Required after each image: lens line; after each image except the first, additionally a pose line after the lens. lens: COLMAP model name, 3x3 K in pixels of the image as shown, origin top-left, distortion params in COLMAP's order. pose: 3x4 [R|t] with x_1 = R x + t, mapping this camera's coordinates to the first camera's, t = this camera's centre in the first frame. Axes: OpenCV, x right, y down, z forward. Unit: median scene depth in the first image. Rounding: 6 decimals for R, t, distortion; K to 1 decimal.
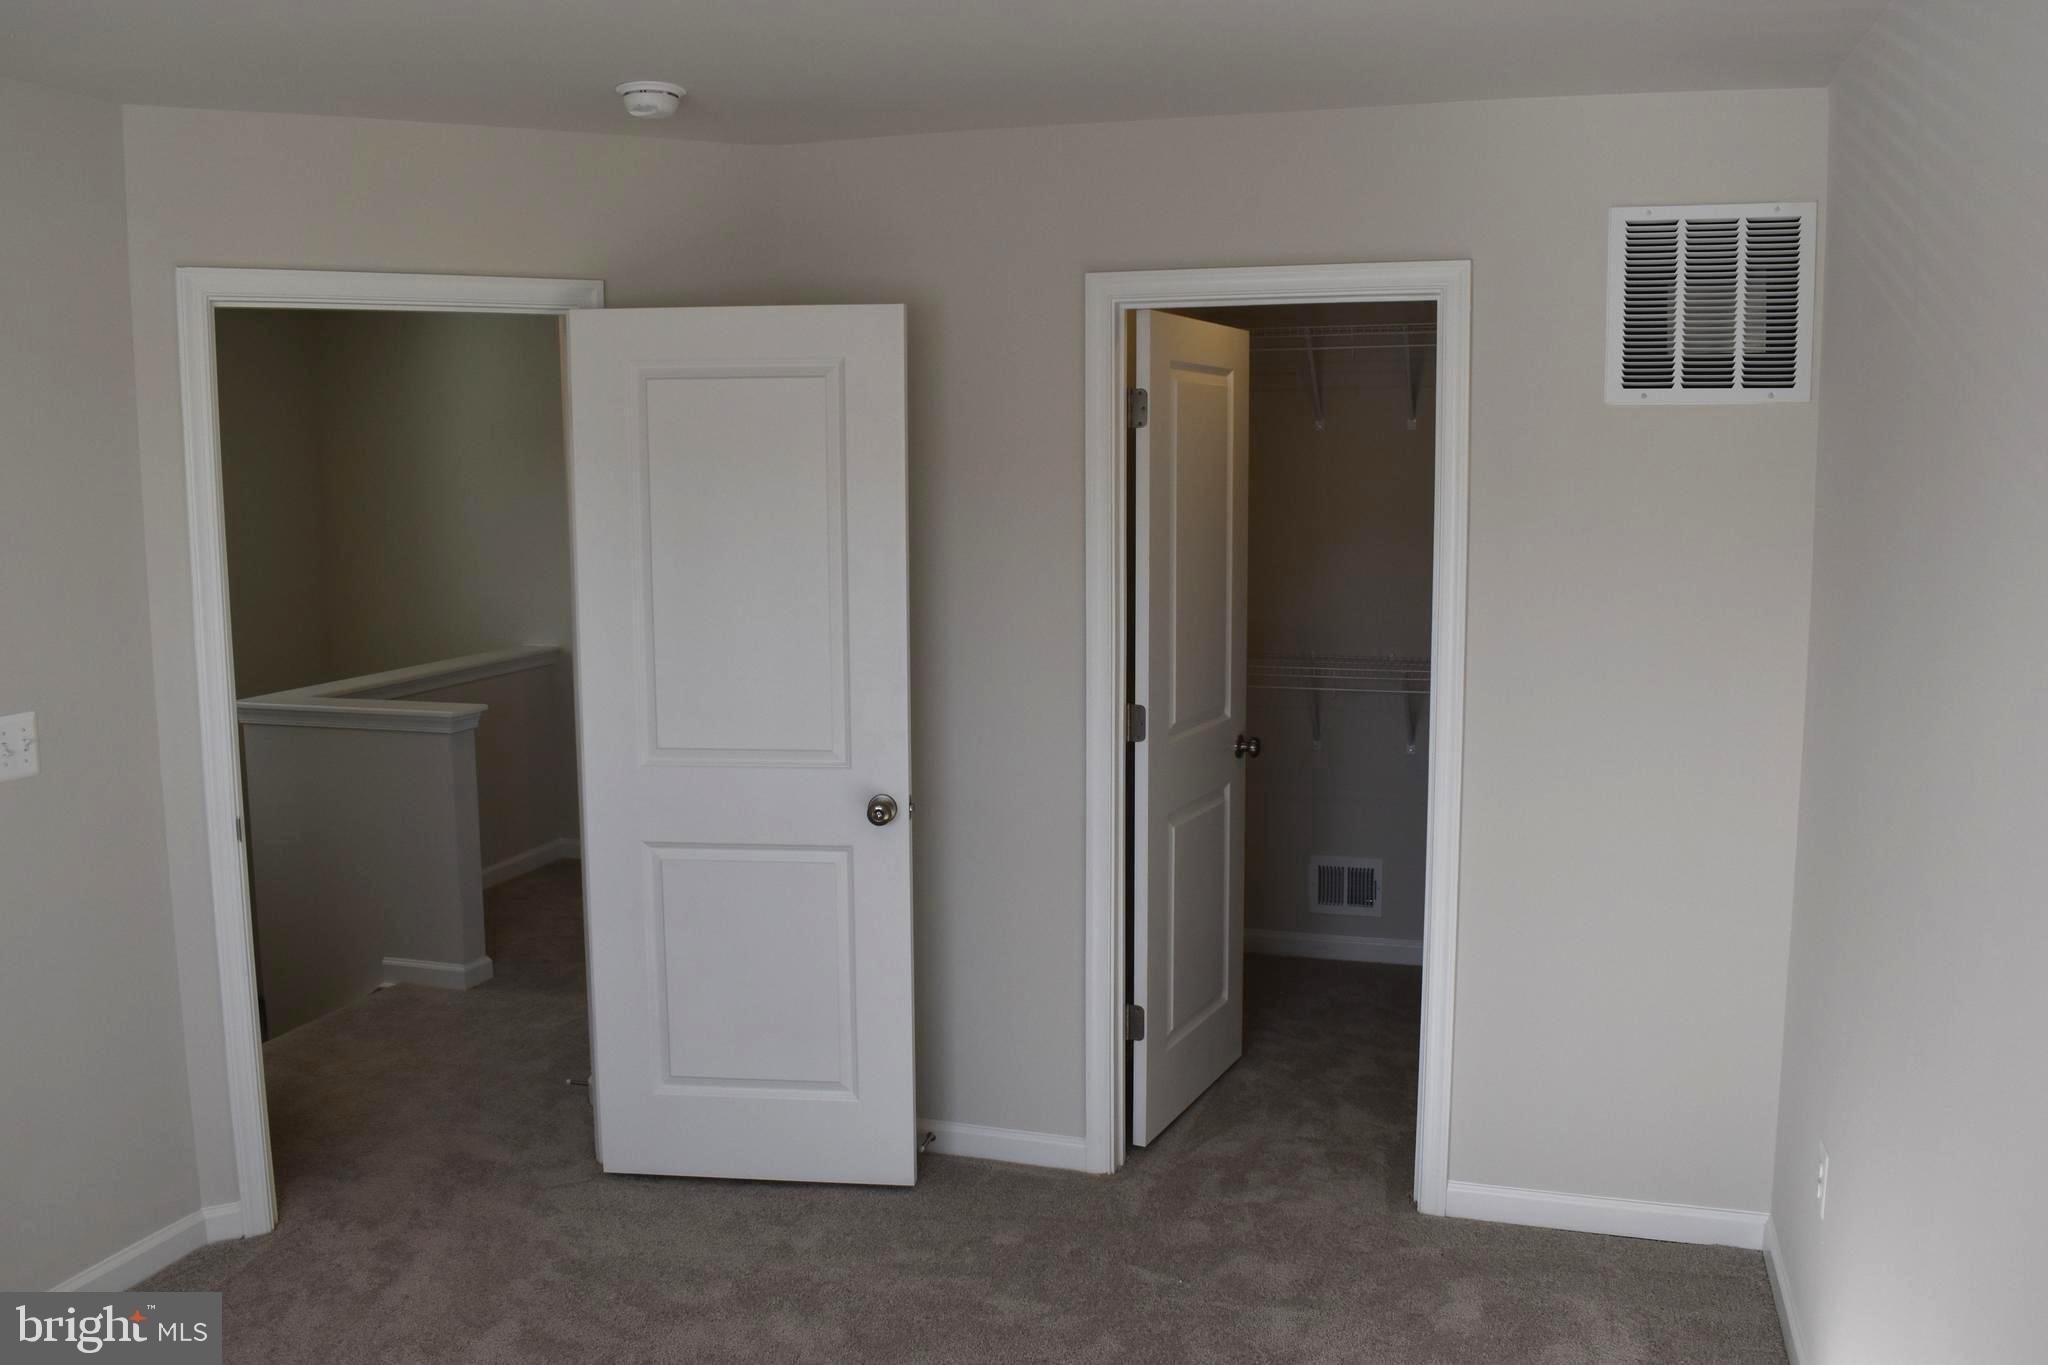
lens RADIAL K [[1598.4, 0, 1022.7], [0, 1598.4, 681.7], [0, 0, 1]] dist [-0.095715, 0.014032]
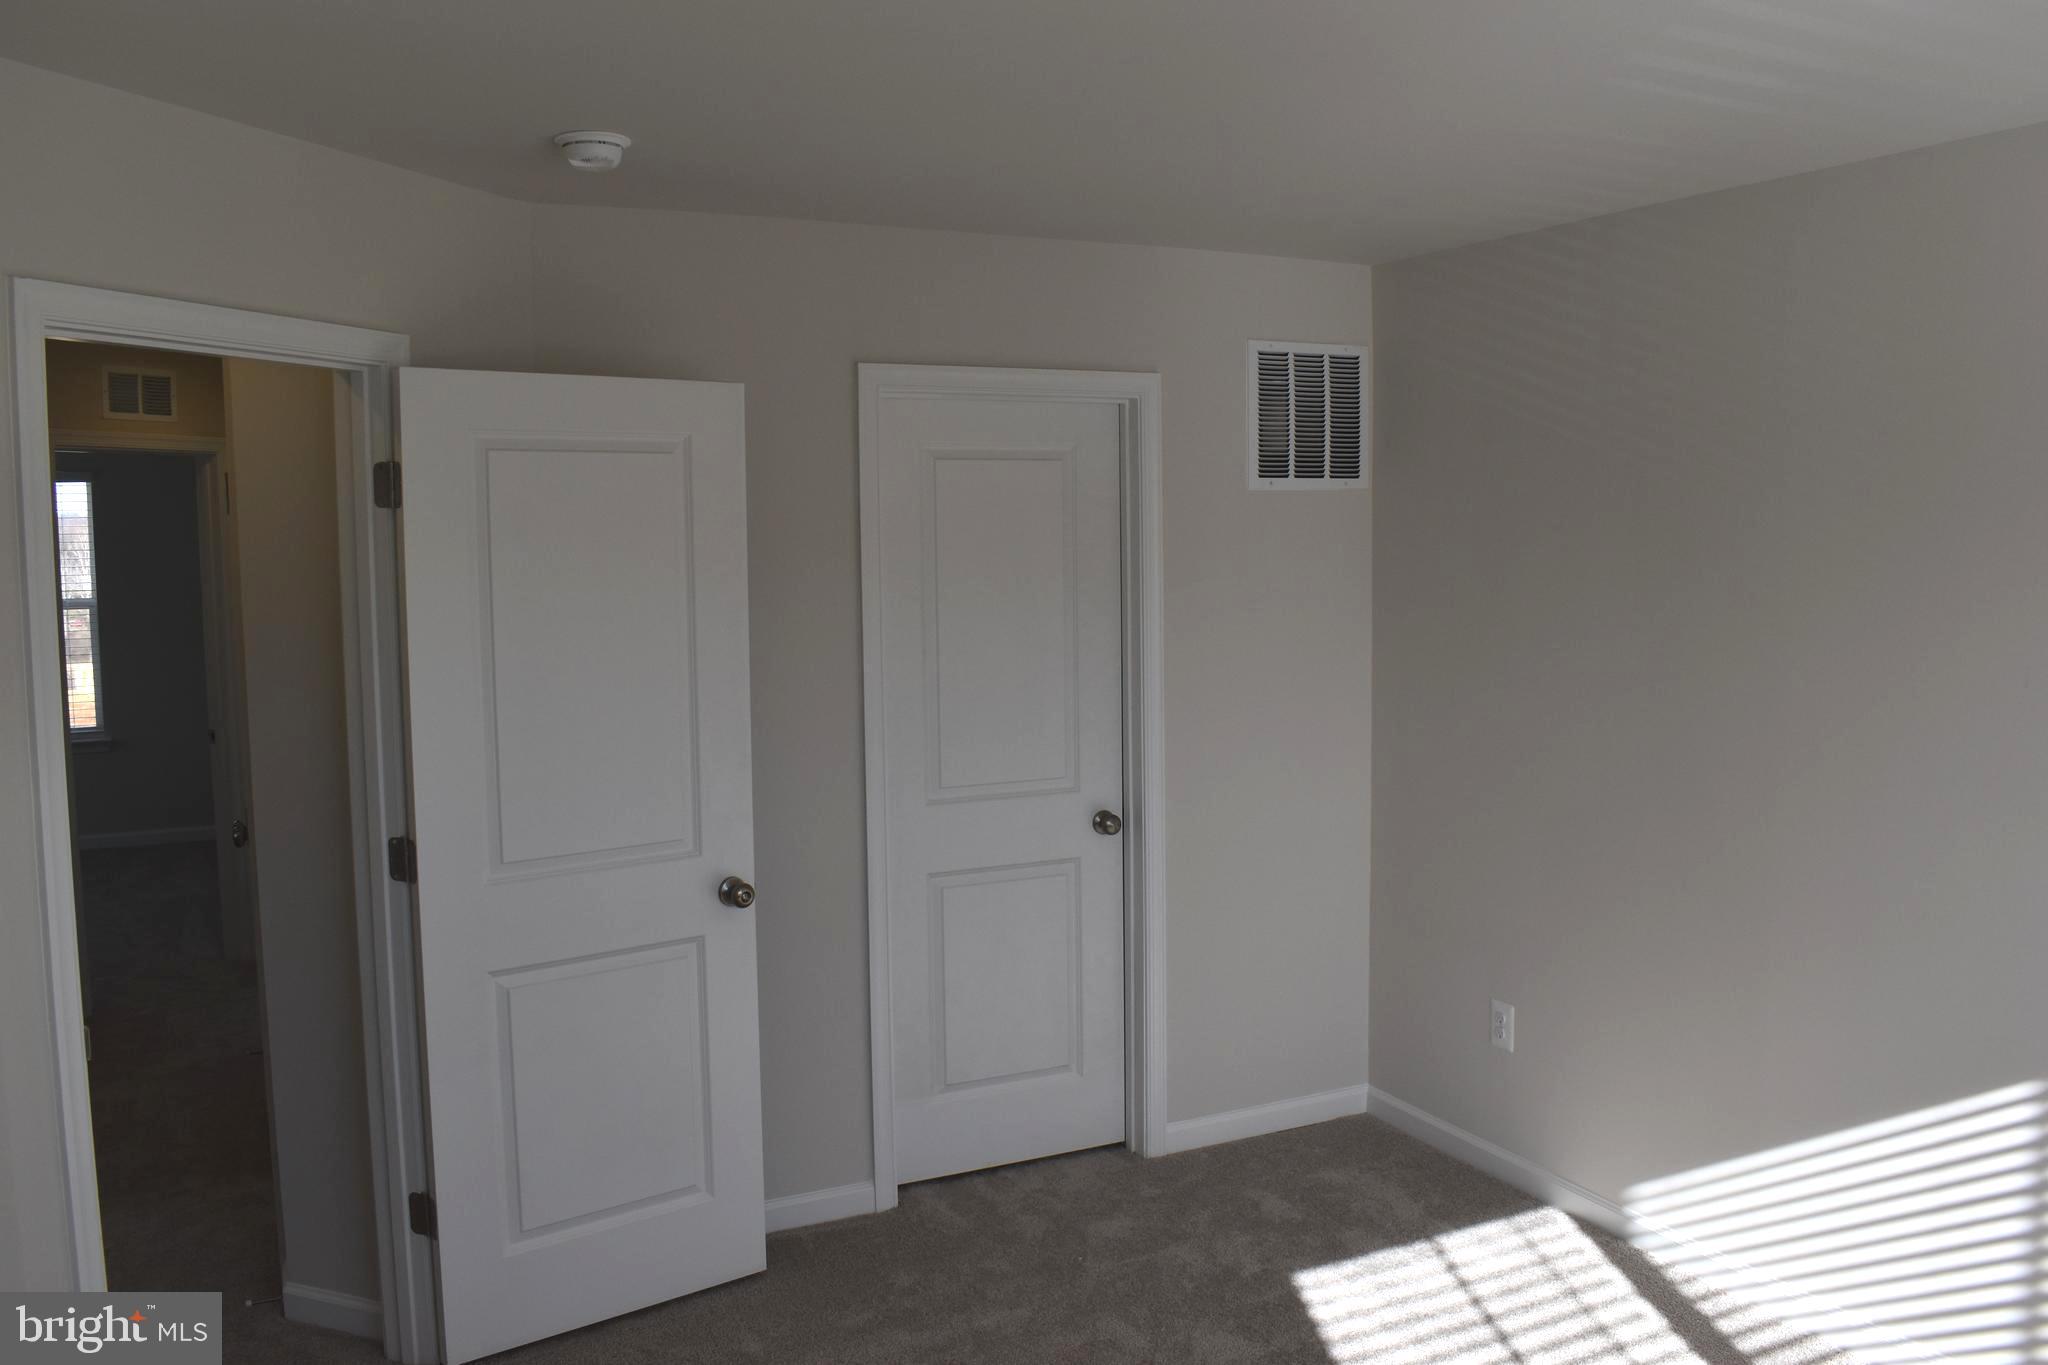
lens RADIAL K [[1598.4, 0, 1020.4], [0, 1598.4, 682.2], [0, 0, 1]] dist [-0.095715, 0.014032]
pose [[0.735905, -0.068198, 0.673641, -0.655186], [0.098956, 0.995065, -0.007365, -0.025593], [-0.669814, 0.072081, 0.739022, 0.158419]]
